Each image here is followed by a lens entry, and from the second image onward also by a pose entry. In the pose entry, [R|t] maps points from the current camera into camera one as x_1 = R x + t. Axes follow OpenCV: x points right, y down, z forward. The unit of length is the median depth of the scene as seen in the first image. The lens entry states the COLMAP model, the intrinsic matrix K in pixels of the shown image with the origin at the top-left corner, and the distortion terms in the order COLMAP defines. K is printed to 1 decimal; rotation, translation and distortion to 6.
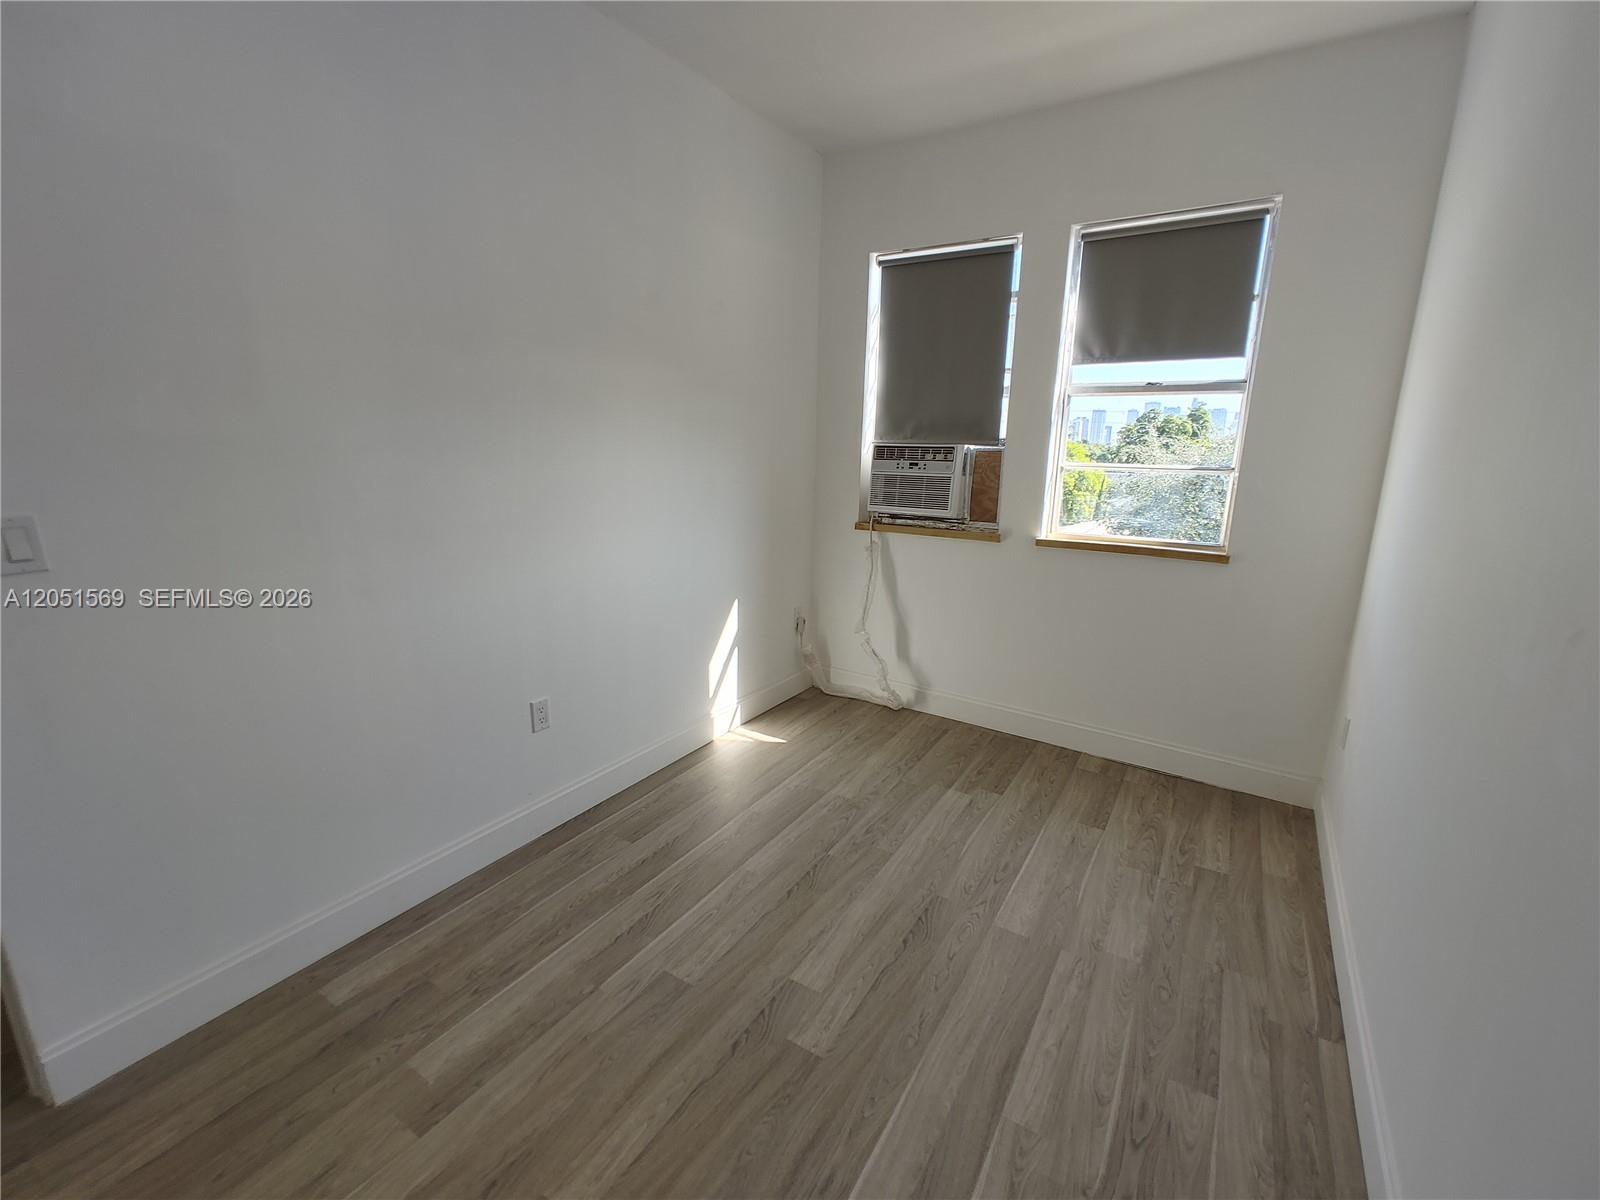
lens RADIAL K [[690.2, 0, 823.6], [0, 690.2, 596.4], [0, 0, 1]] dist [0.001201, 0.000605]
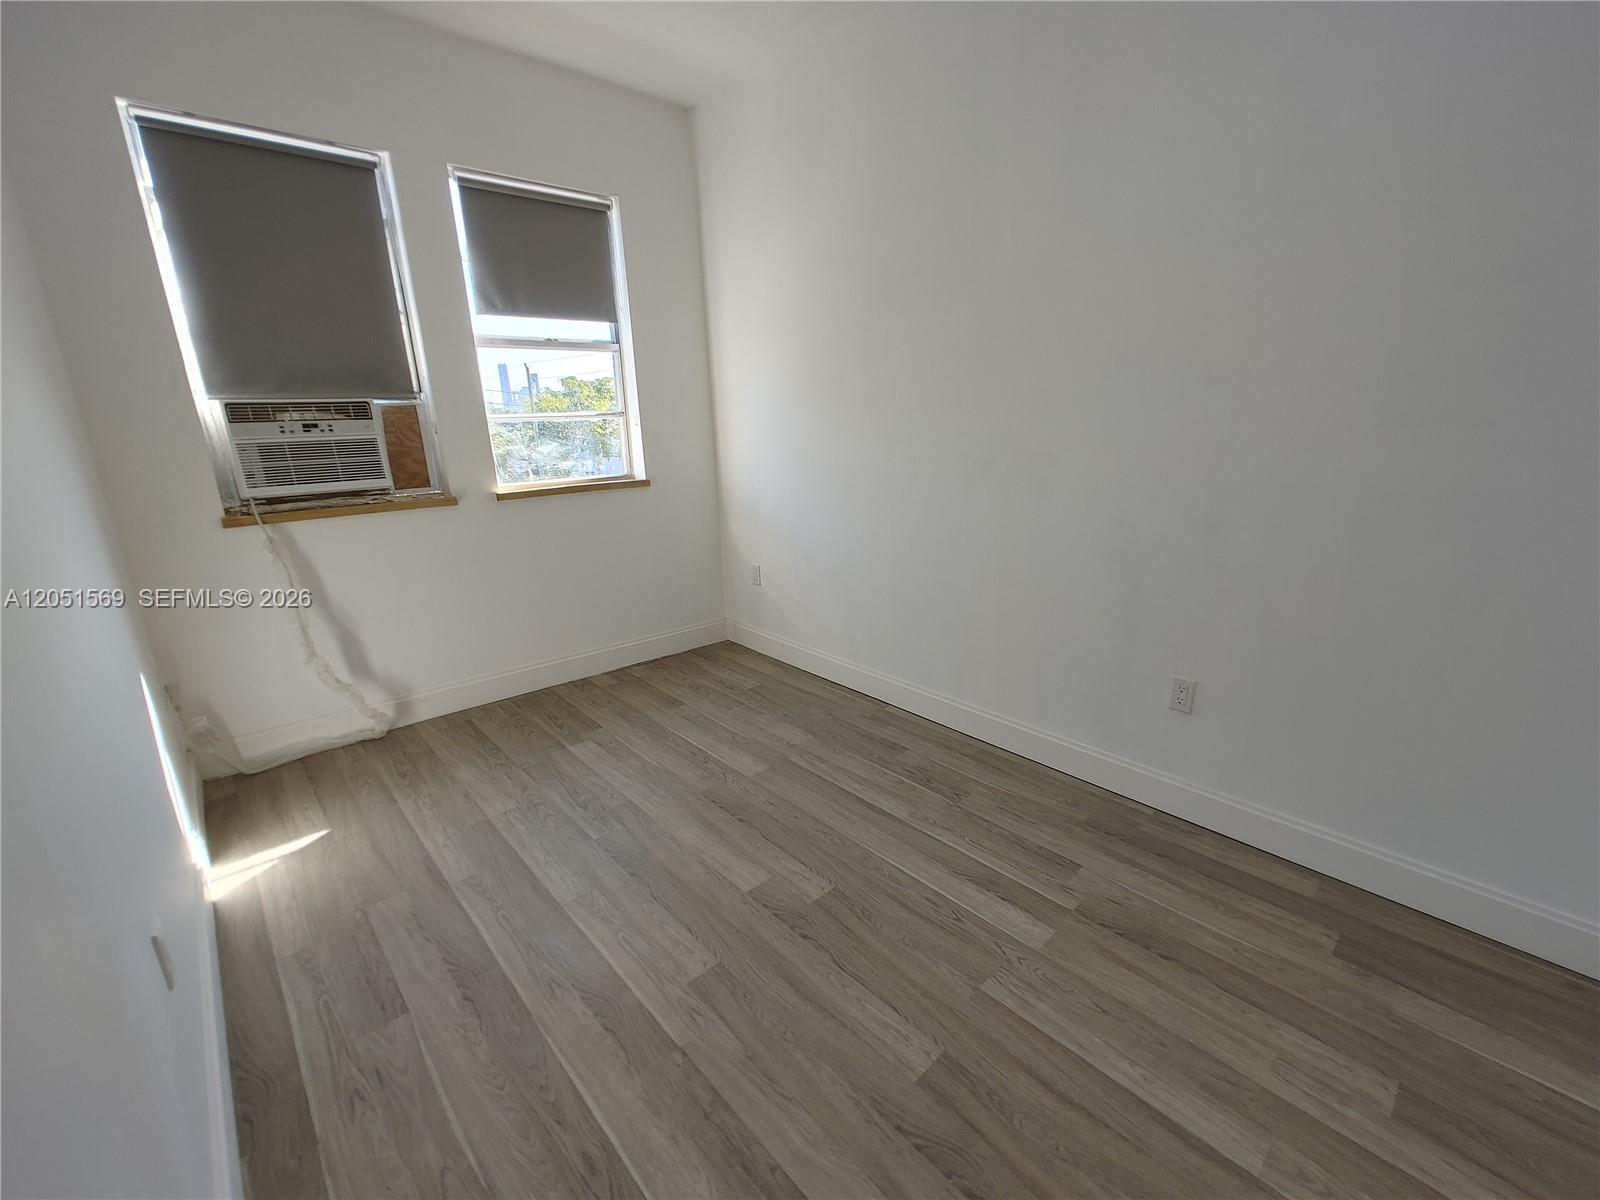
lens RADIAL K [[681.2, 0, 822.2], [0, 681.2, 597.1], [0, 0, 1]] dist [0.001998, 0.000792]
pose [[0.268974, -0.281477, 0.921099, -0.776556], [0.234829, 0.946648, 0.220711, -0.076736], [-0.934082, 0.156935, 0.320723, 0.432610]]
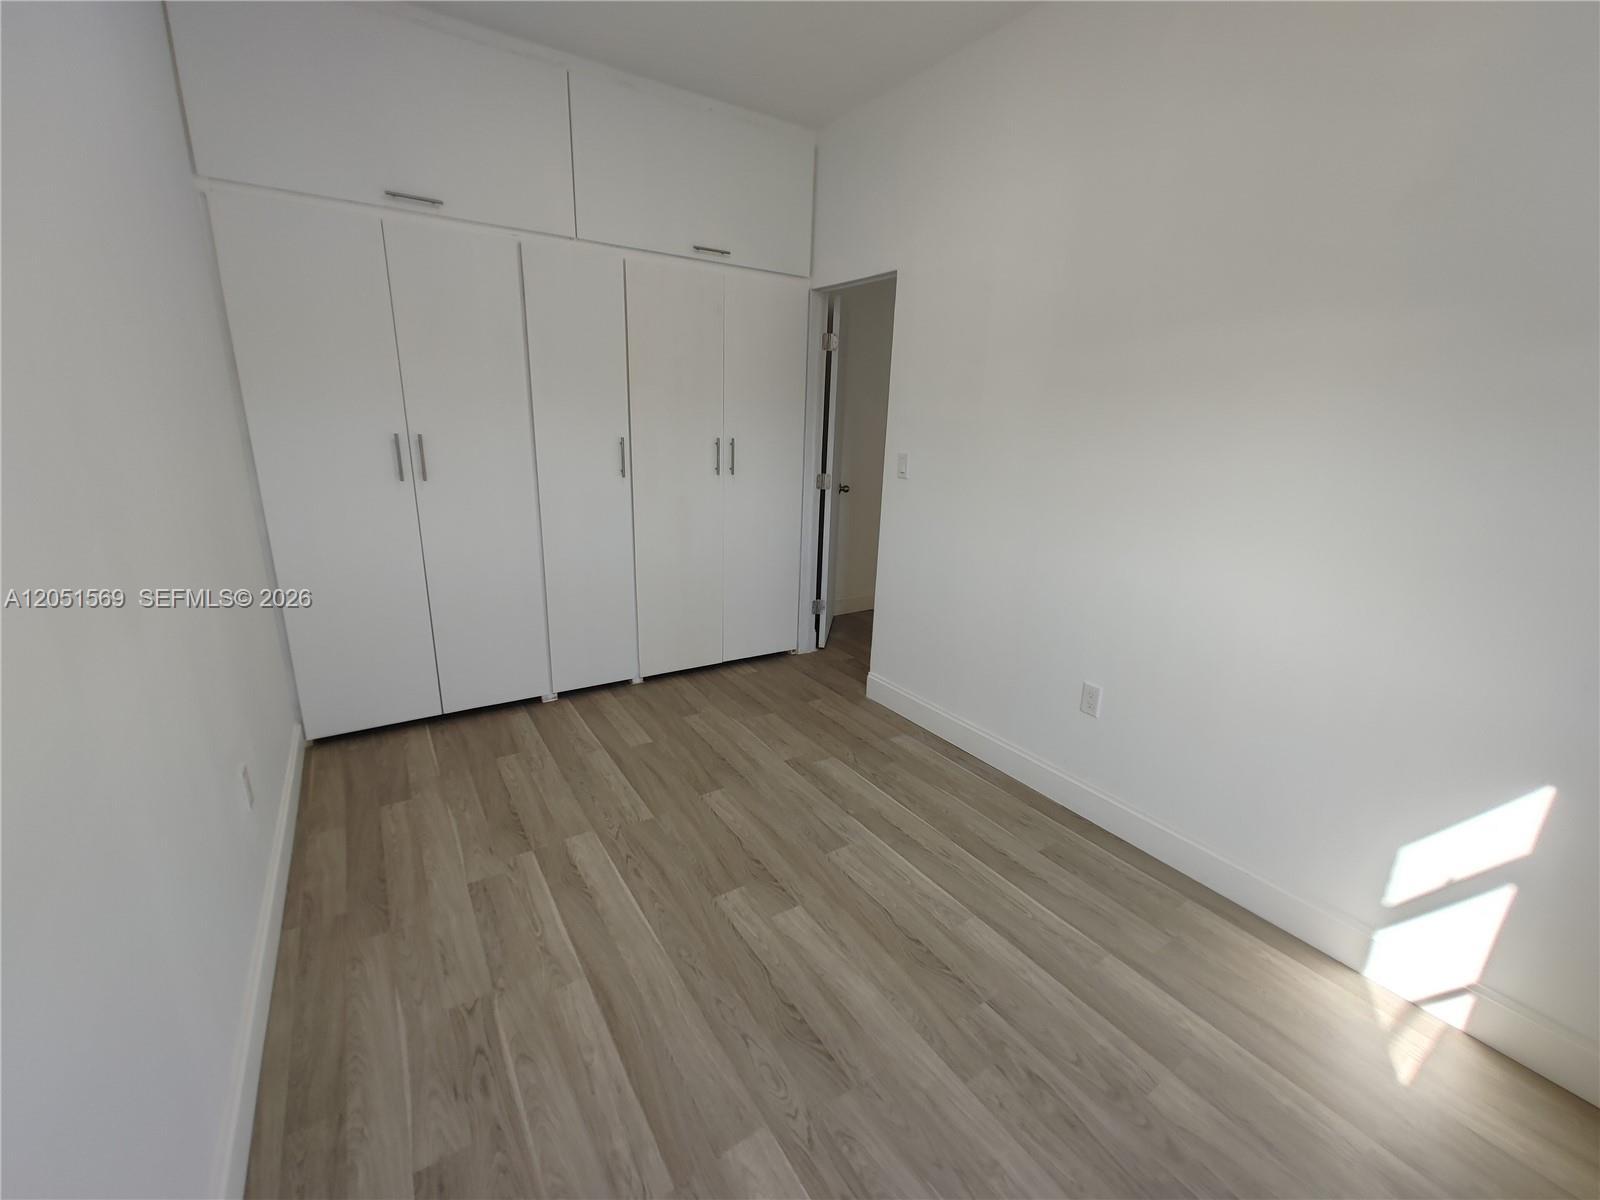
lens RADIAL K [[681.2, 0, 822.2], [0, 681.2, 597.1], [0, 0, 1]] dist [0.001998, 0.000792]
pose [[-0.422402, 0.202976, -0.883390, 0.716512], [-0.239889, 0.914818, 0.324902, -0.231792], [0.874088, 0.349155, -0.337729, 1.106969]]
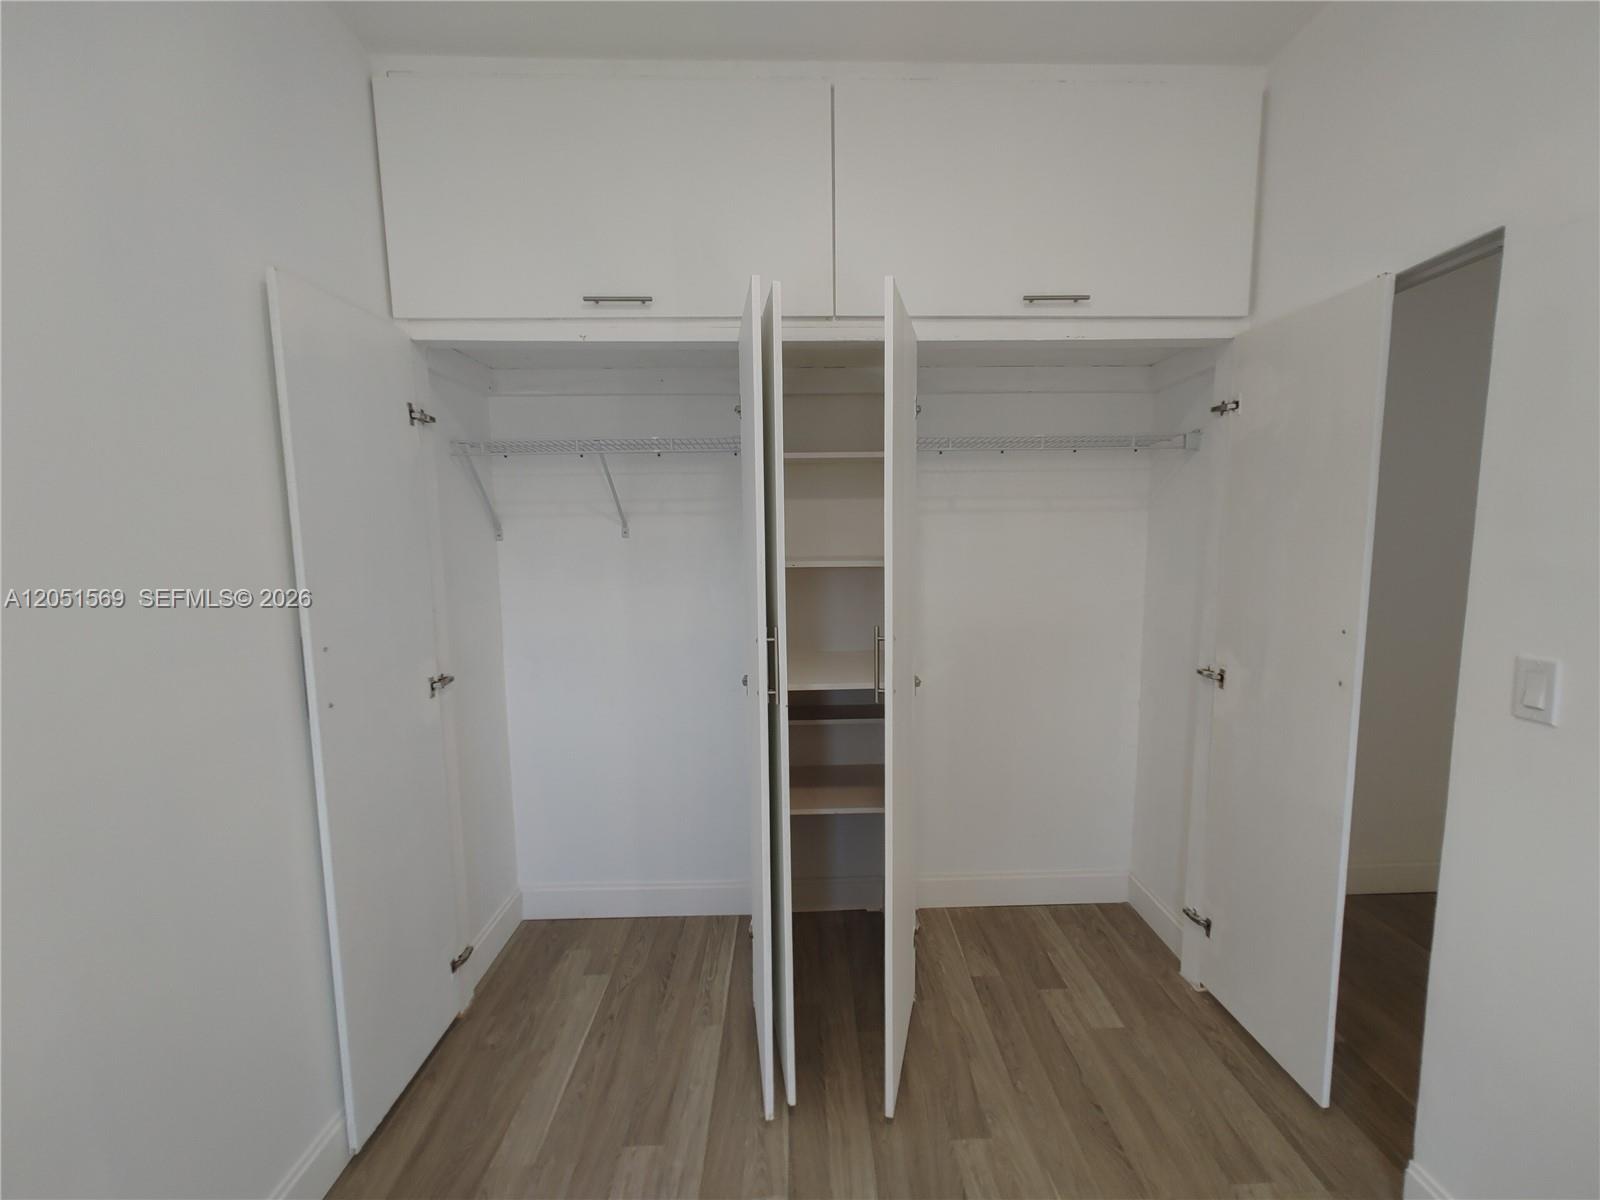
lens RADIAL K [[692.6, 0, 808.8], [0, 692.6, 604.3], [0, 0, 1]] dist [0.000102, 0.000538]
pose [[-0.842204, 0.044475, -0.537322, 0.087340], [-0.121750, 0.955162, 0.269893, -0.205717], [0.525233, 0.292724, -0.799026, 0.777149]]
